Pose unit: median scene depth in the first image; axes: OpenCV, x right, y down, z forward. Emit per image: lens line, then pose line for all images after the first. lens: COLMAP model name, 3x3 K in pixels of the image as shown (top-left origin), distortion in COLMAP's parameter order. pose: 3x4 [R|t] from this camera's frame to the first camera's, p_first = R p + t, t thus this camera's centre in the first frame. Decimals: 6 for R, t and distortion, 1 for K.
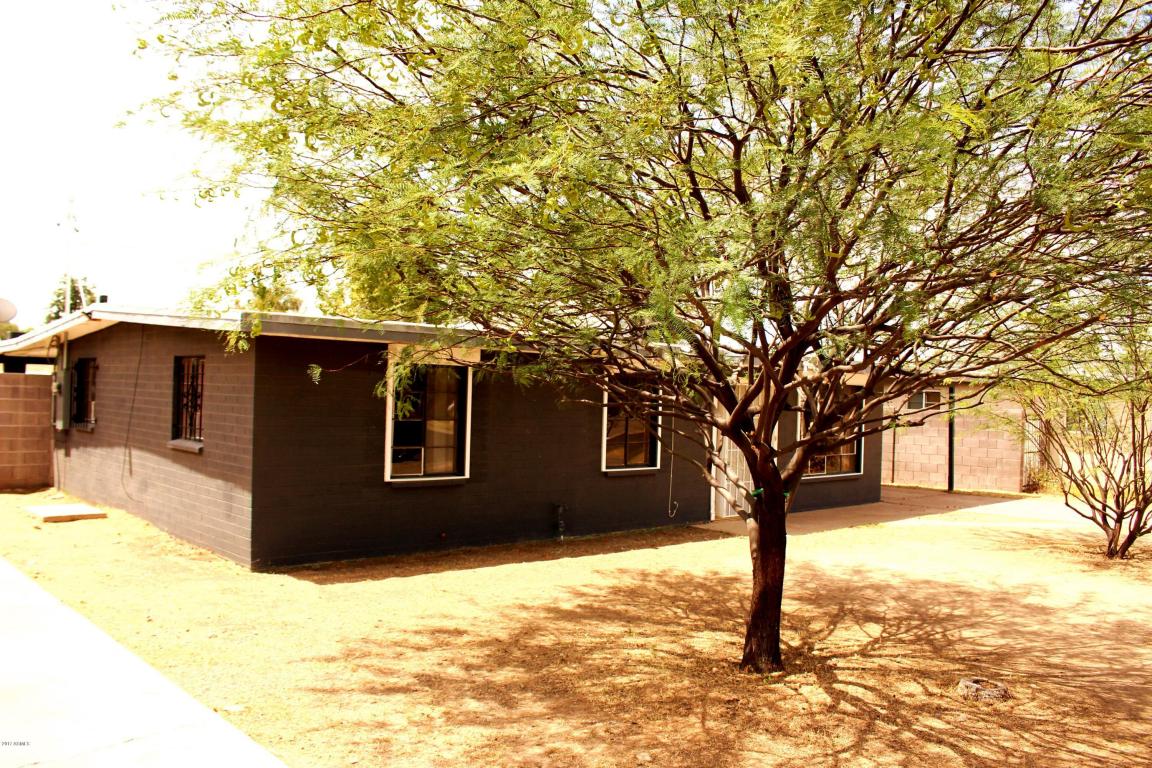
lens RADIAL K [[982.3, 0, 576.0], [0, 982.3, 384.0], [0, 0, 1]] dist [-0.164498, 0.173533]
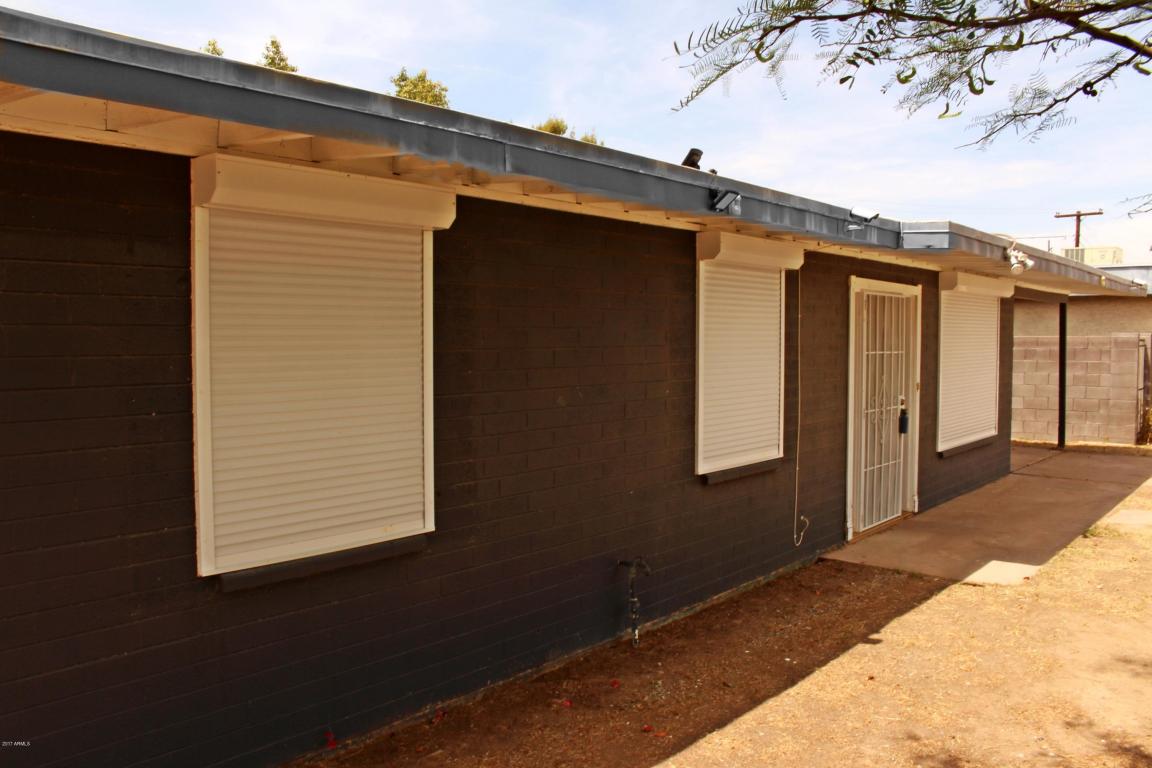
lens RADIAL K [[982.3, 0, 576.0], [0, 982.3, 384.0], [0, 0, 1]] dist [-0.164498, 0.173533]
pose [[0.990629, -0.032235, 0.132720, -0.082293], [0.023148, 0.997316, 0.069456, 0.010279], [-0.134603, -0.065733, 0.988717, 0.487874]]
